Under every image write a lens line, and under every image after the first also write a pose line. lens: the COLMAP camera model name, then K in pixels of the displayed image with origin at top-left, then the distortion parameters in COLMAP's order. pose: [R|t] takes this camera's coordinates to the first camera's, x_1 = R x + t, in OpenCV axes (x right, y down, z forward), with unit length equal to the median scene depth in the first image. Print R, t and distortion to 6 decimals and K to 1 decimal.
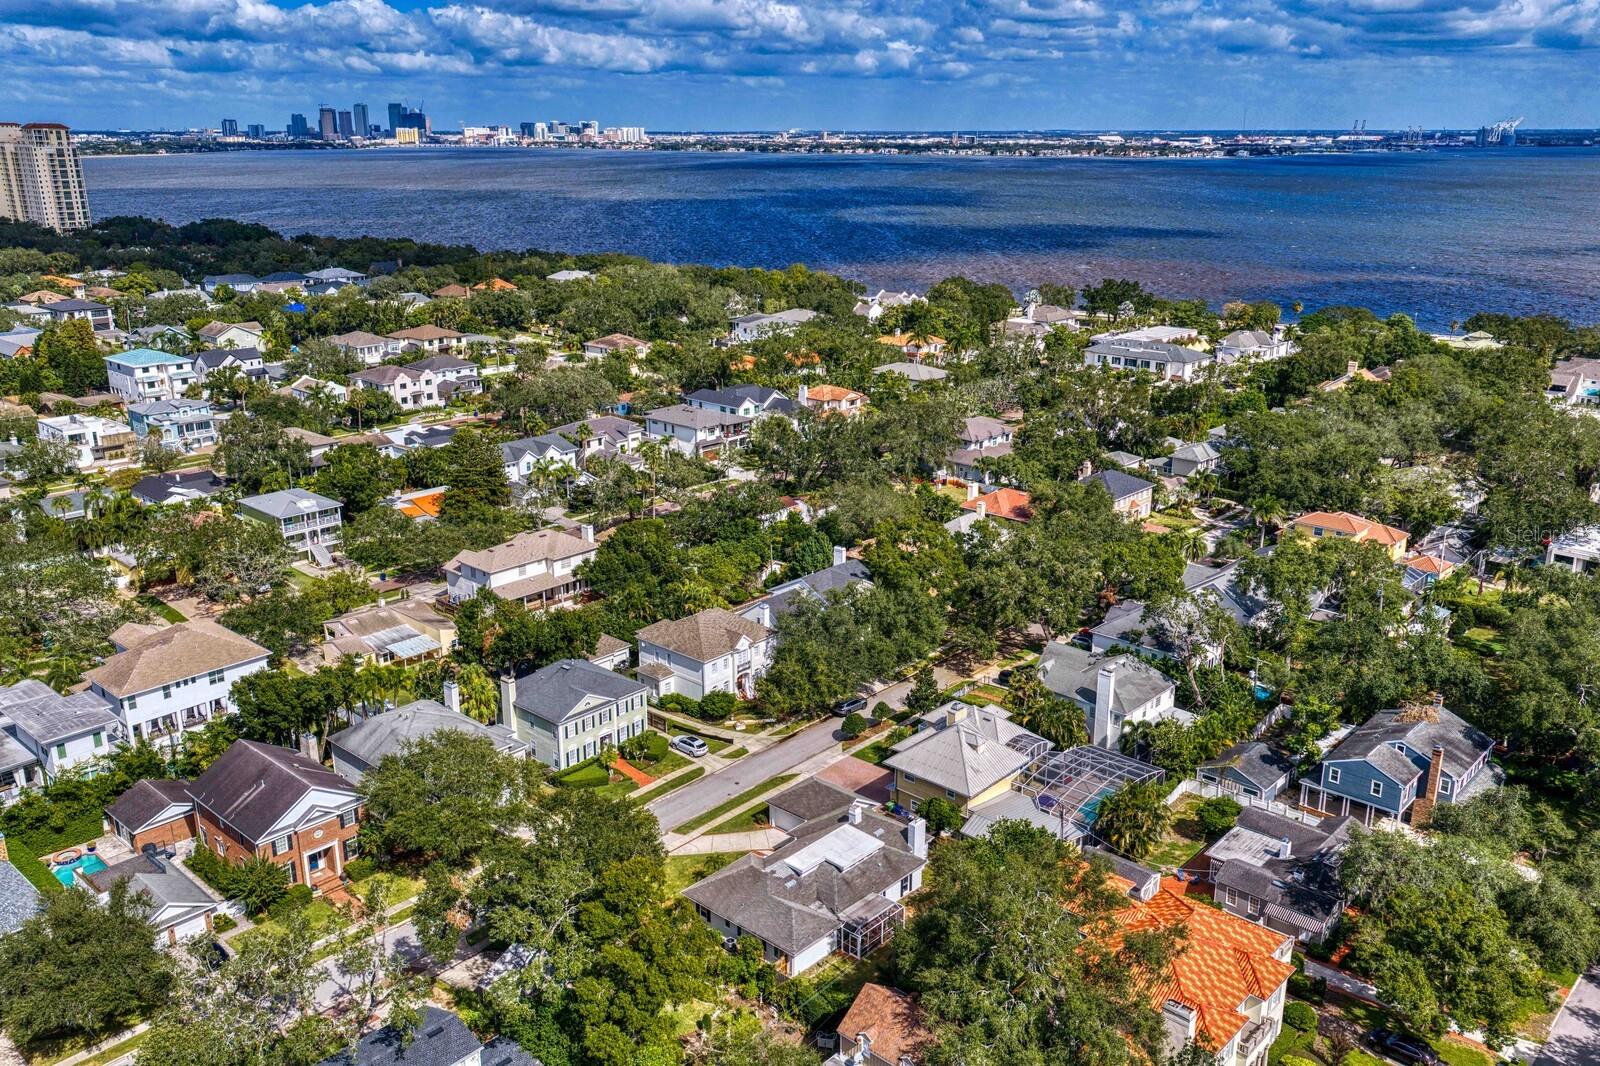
lens RADIAL K [[1301.8, 0, 800.8], [0, 1301.8, 503.5], [0, 0, 1]] dist [0.005438, -0.013194]
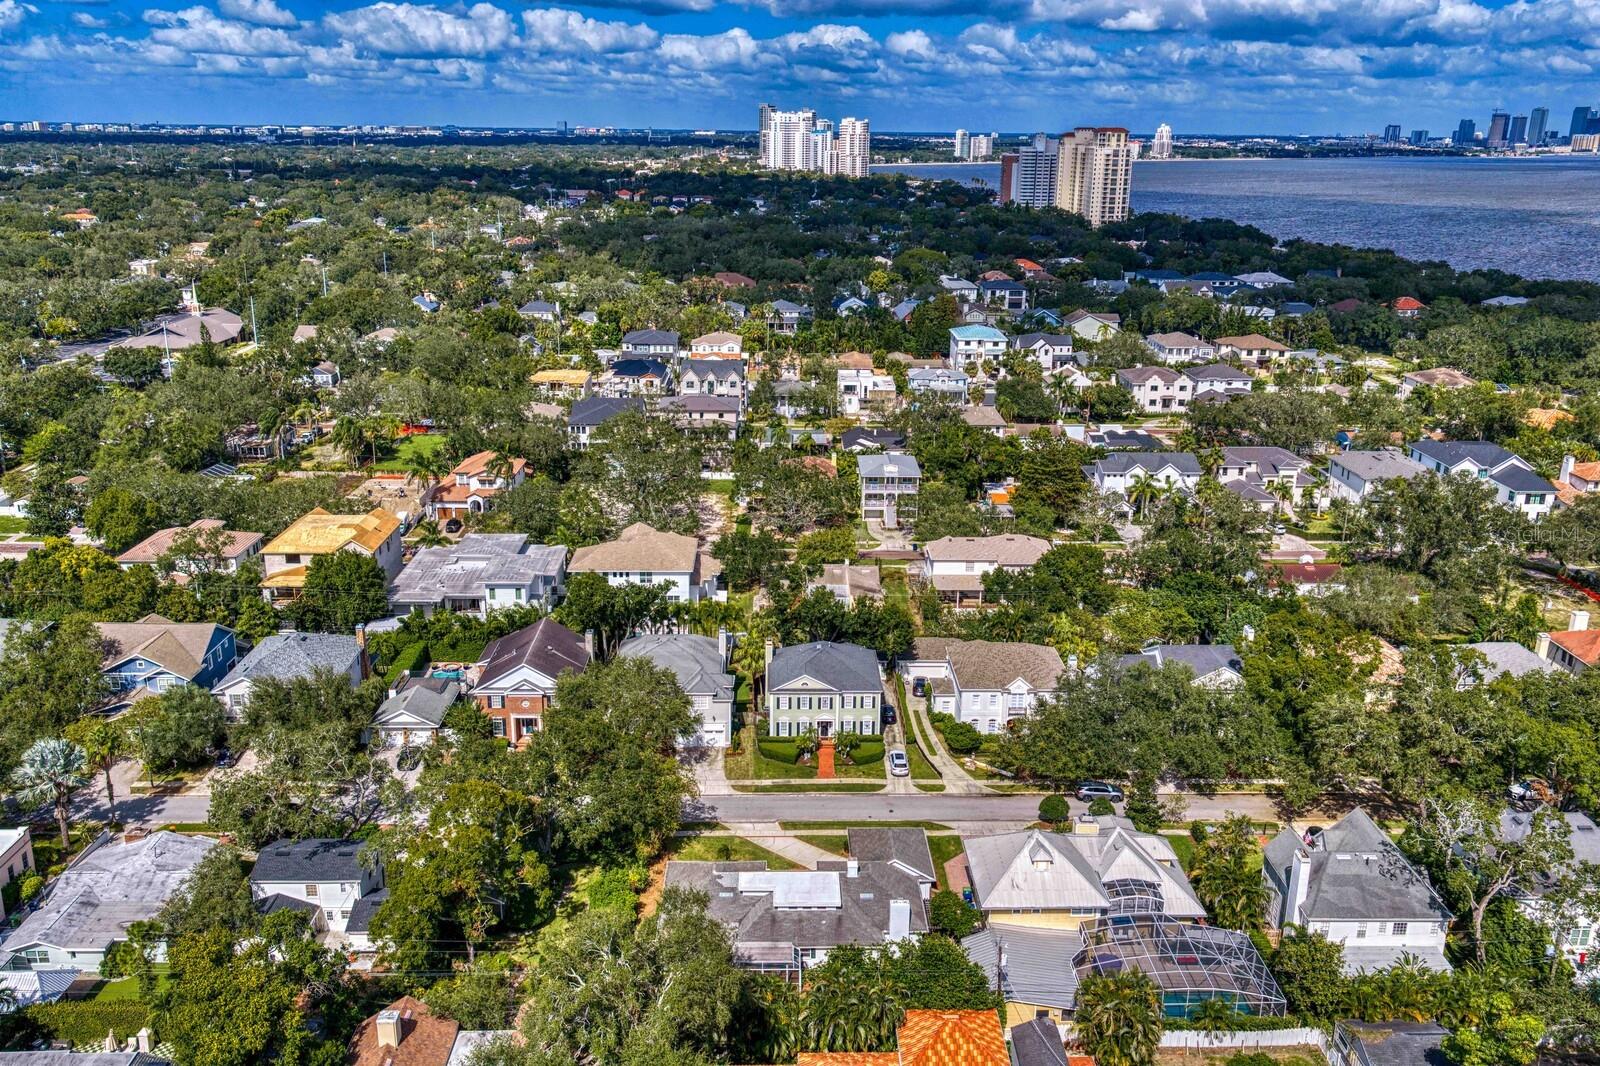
lens RADIAL K [[1280.5, 0, 803.4], [0, 1280.5, 534.8], [0, 0, 1]] dist [0.035074, -0.029961]
pose [[0.685491, 0.221611, -0.693535, 0.217297], [-0.207461, 0.972516, 0.105702, -0.028685], [0.697899, 0.071423, 0.712626, 0.115292]]
